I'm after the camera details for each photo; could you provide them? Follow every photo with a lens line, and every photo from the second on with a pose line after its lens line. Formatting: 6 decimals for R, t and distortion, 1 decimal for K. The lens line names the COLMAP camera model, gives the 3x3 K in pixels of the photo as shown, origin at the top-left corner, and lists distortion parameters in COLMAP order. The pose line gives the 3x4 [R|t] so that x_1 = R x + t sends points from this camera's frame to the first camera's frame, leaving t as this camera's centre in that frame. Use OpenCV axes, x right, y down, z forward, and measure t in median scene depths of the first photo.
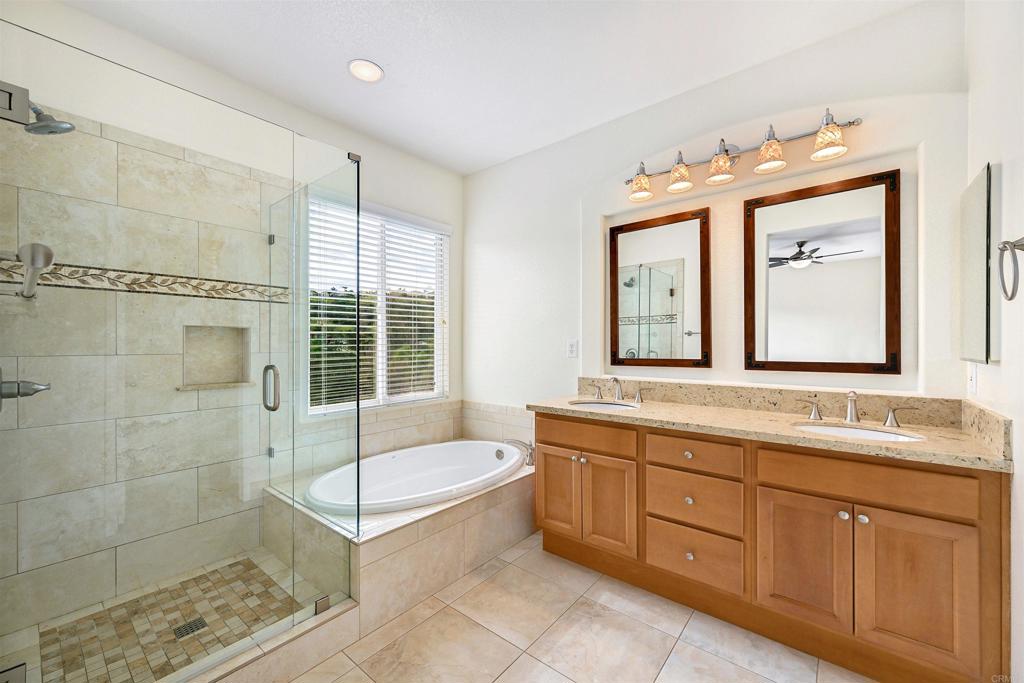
lens RADIAL K [[401.3, 0, 516.0], [0, 401.3, 346.0], [0, 0, 1]] dist [0.001684, 0.000118]
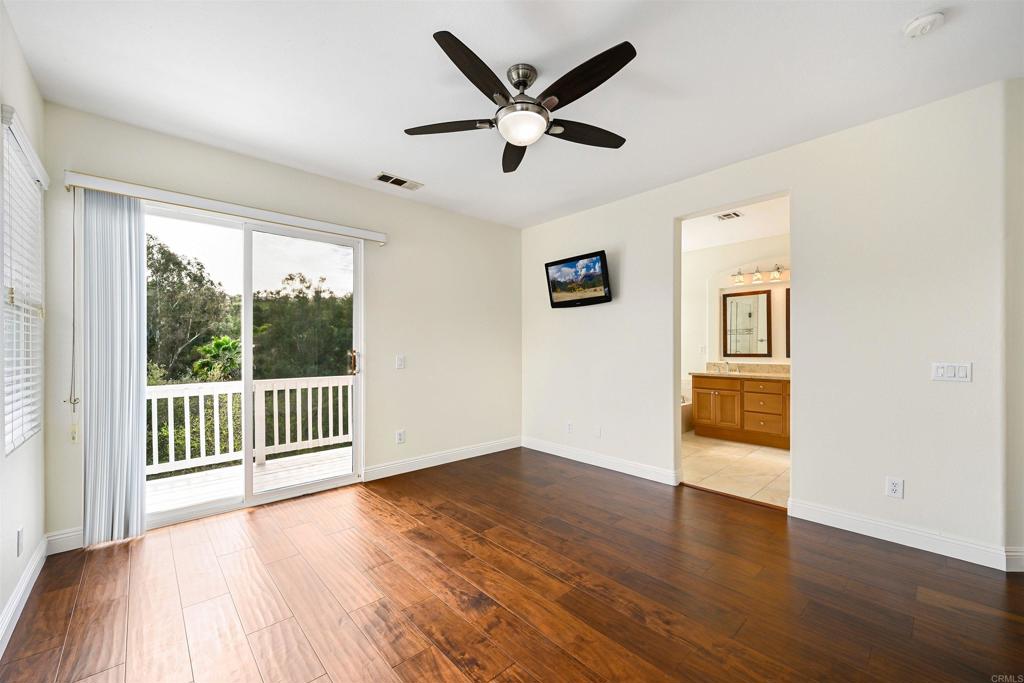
lens RADIAL K [[401.3, 0, 516.0], [0, 401.3, 346.0], [0, 0, 1]] dist [0.001684, 0.000118]
pose [[0.990077, 0.001153, -0.140521, -0.646487], [-0.001790, 0.999989, -0.004412, 0.000354], [0.140514, 0.004619, 0.990068, -1.492961]]
